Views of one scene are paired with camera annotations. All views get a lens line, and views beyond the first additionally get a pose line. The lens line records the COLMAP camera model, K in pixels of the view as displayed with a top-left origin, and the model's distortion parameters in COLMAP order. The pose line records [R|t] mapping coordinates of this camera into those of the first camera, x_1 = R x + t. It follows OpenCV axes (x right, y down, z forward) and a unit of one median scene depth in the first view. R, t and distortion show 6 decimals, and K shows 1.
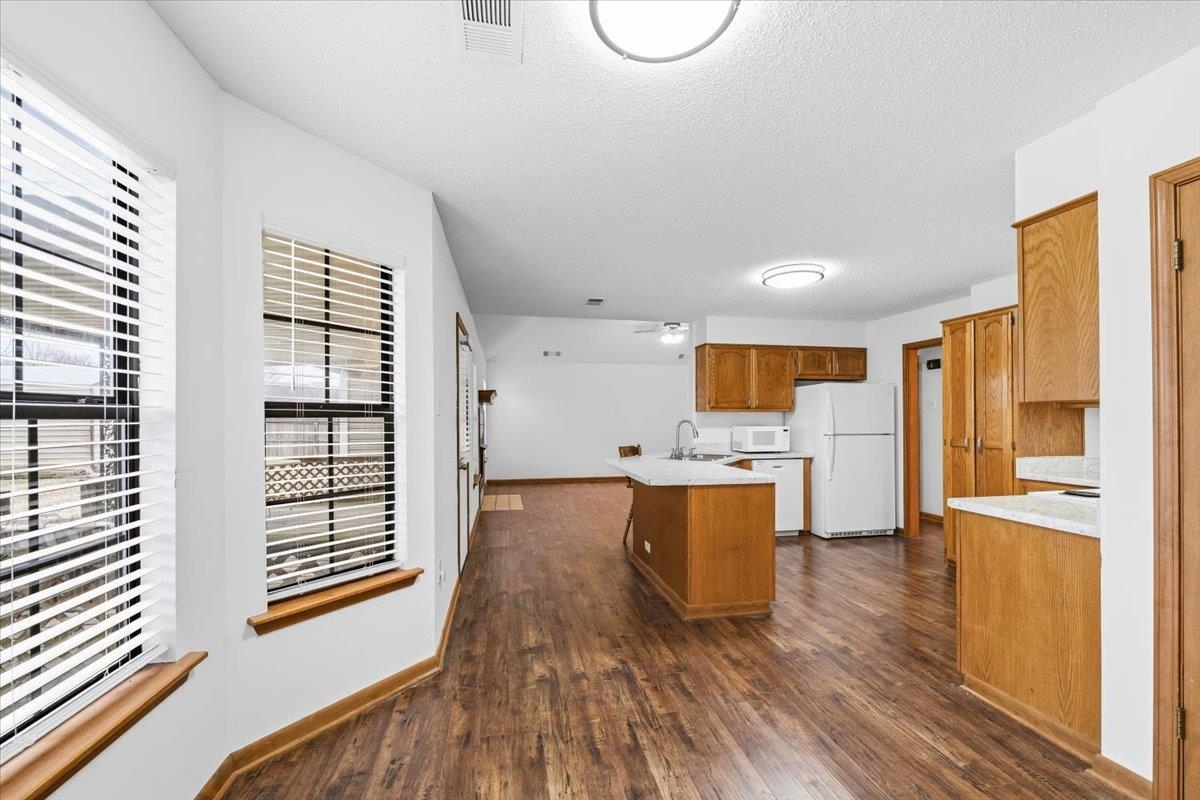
lens RADIAL K [[472.8, 0, 595.4], [0, 472.8, 415.0], [0, 0, 1]] dist [0.000111, 0.000011]
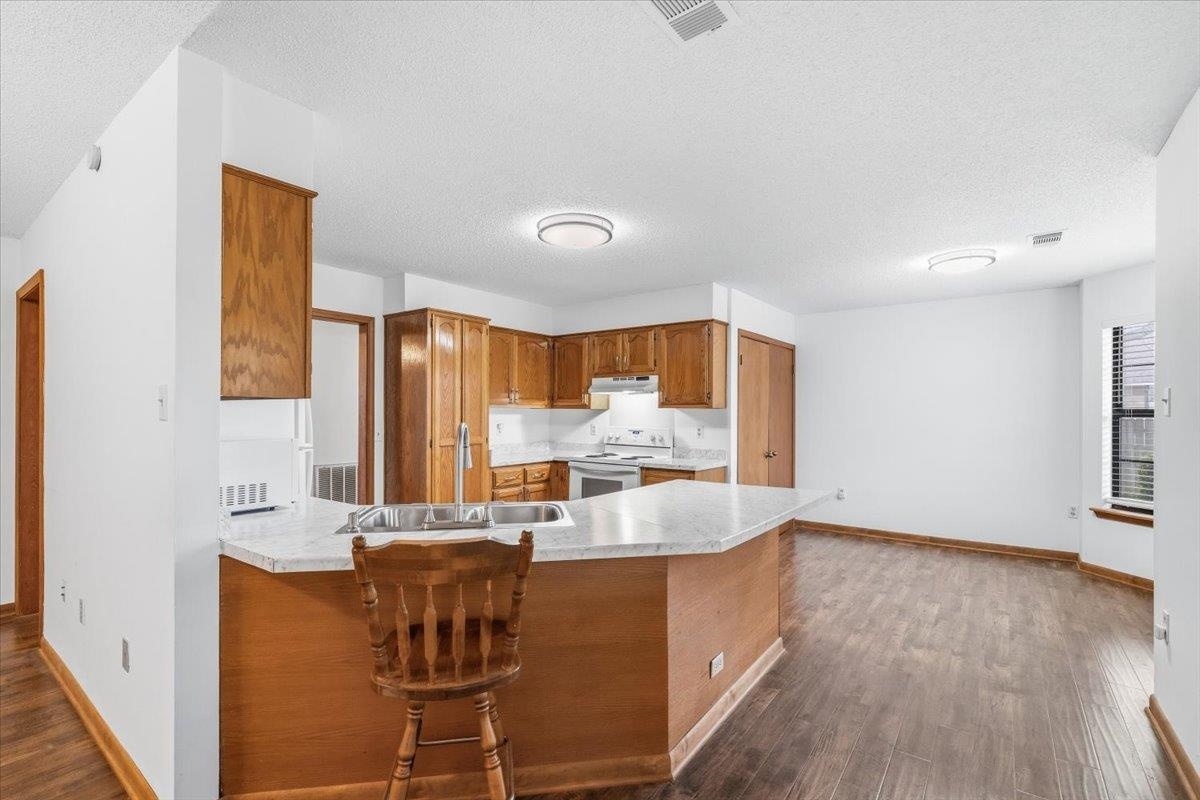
lens RADIAL K [[541.7, 0, 595.6], [0, 541.7, 415.3], [0, 0, 1]] dist [0.000838, 0.000326]
pose [[-0.669348, -0.003636, 0.742940, -0.190457], [-0.005731, 0.999984, -0.000269, 0.002813], [-0.742927, -0.004438, -0.669358, 1.178365]]
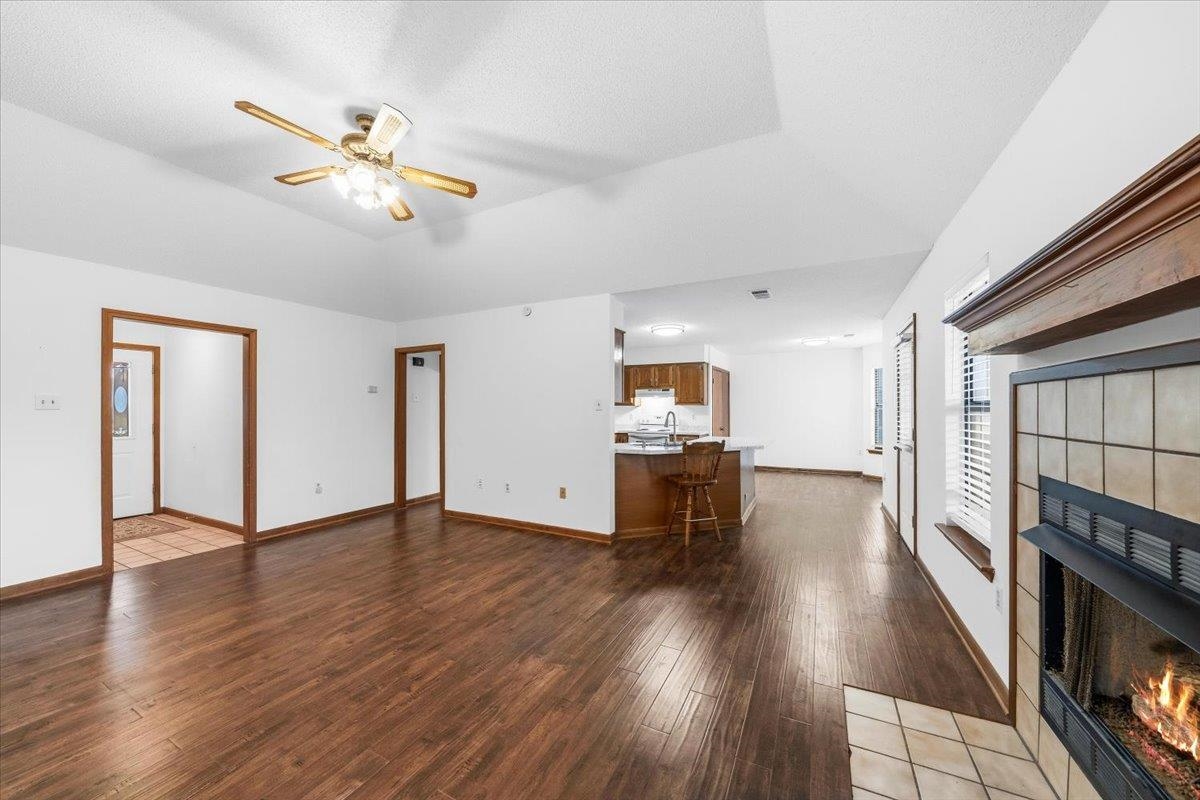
lens RADIAL K [[436.0, 0, 592.7], [0, 436.0, 409.8], [0, 0, 1]] dist [0.000983, 0.000097]
pose [[-0.784093, 0.002609, 0.620638, -0.278305], [0.000960, 0.999995, -0.002992, 0.010247], [-0.620643, -0.001750, -0.784091, 1.852281]]
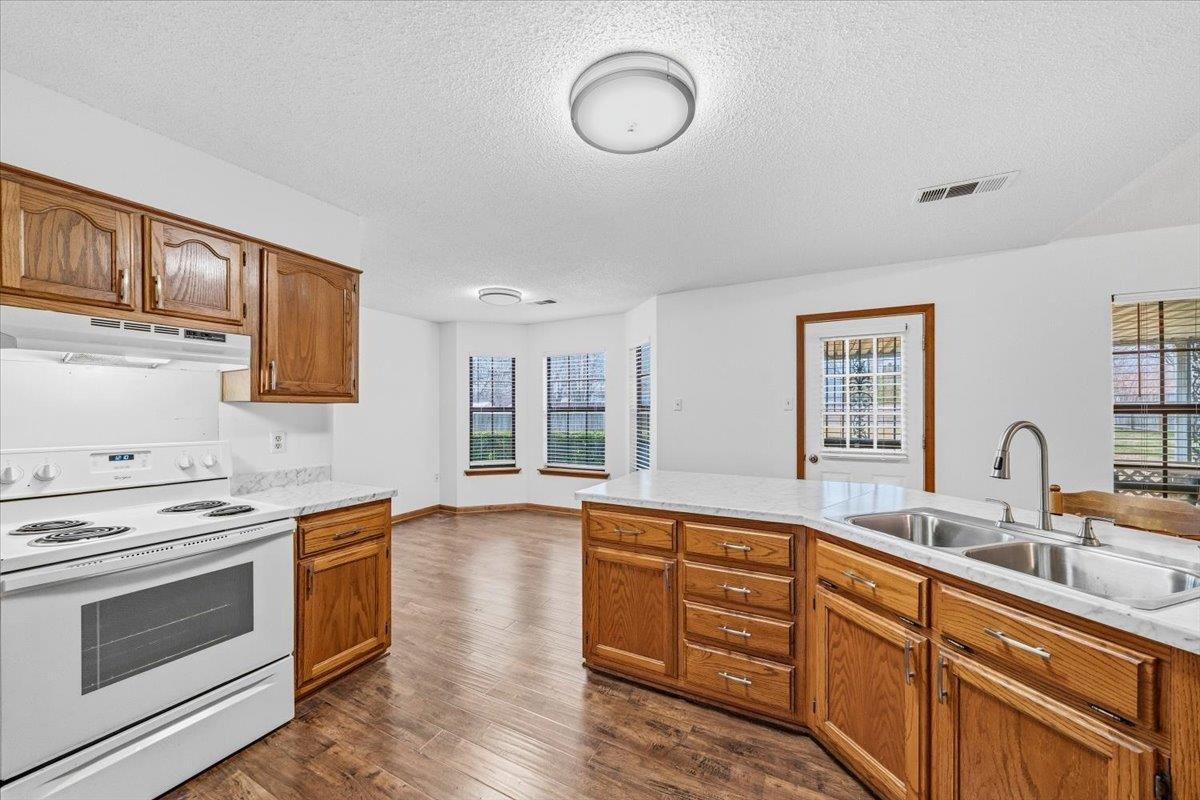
lens RADIAL K [[436.0, 0, 592.7], [0, 436.0, 409.8], [0, 0, 1]] dist [0.000983, 0.000097]
pose [[-0.630618, 0.002376, -0.776089, 0.584421], [0.007507, 0.999967, -0.003038, 0.000729], [0.776057, -0.007742, -0.630616, 0.935223]]
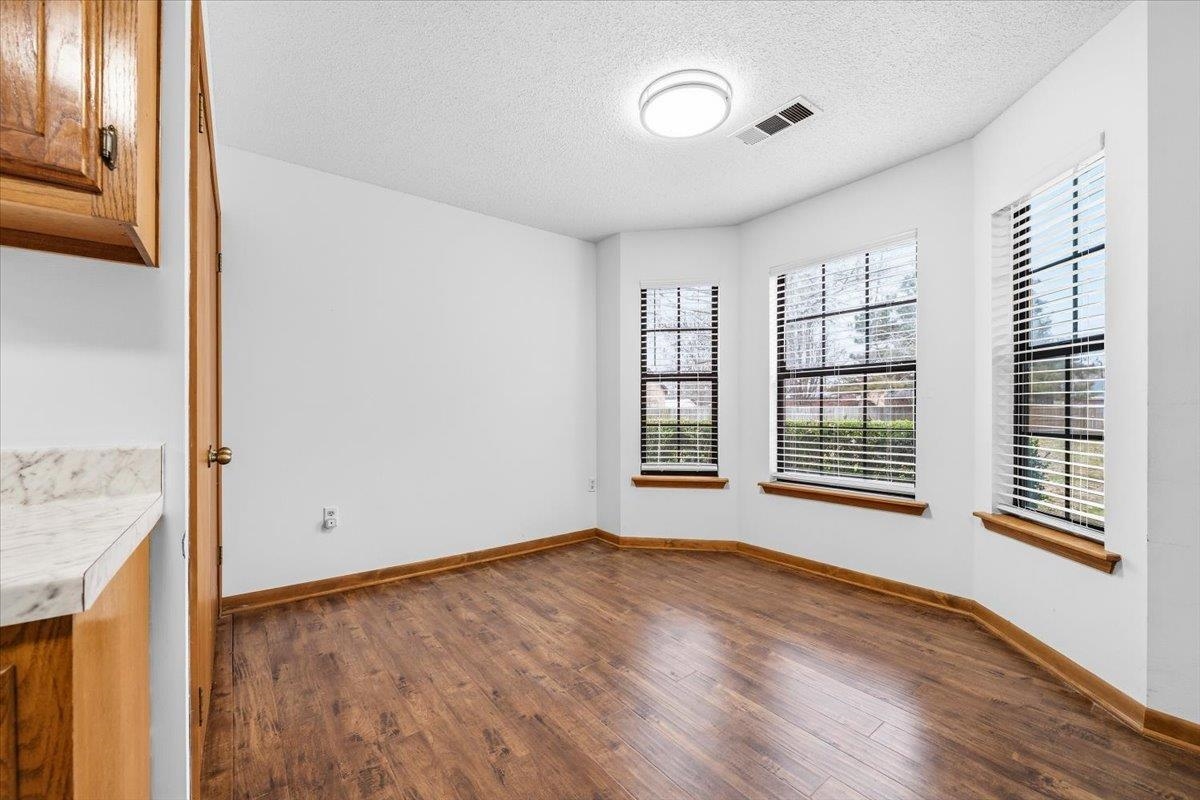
lens RADIAL K [[472.8, 0, 595.4], [0, 472.8, 415.0], [0, 0, 1]] dist [0.000111, 0.000011]
pose [[-0.896414, 0.005900, -0.443178, 0.299650], [0.005106, 0.999983, 0.002985, 0.051028], [0.443188, 0.000413, -0.896429, 0.605686]]
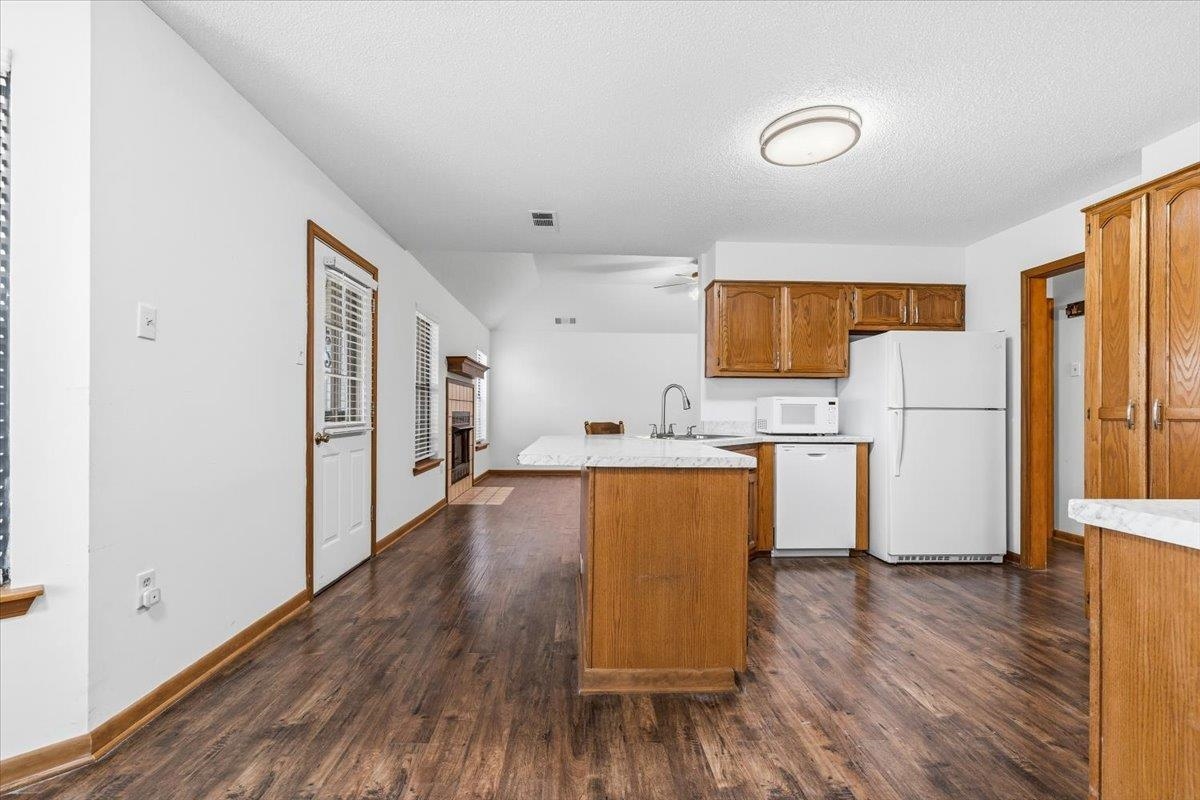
lens RADIAL K [[508.4, 0, 594.1], [0, 508.4, 408.5], [0, 0, 1]] dist [-0.000530, 0.000057]
pose [[0.988164, 0.009392, -0.153114, 0.185280], [-0.009454, 0.999955, 0.000325, 0.046448], [0.153110, 0.001126, 0.988209, 0.228184]]
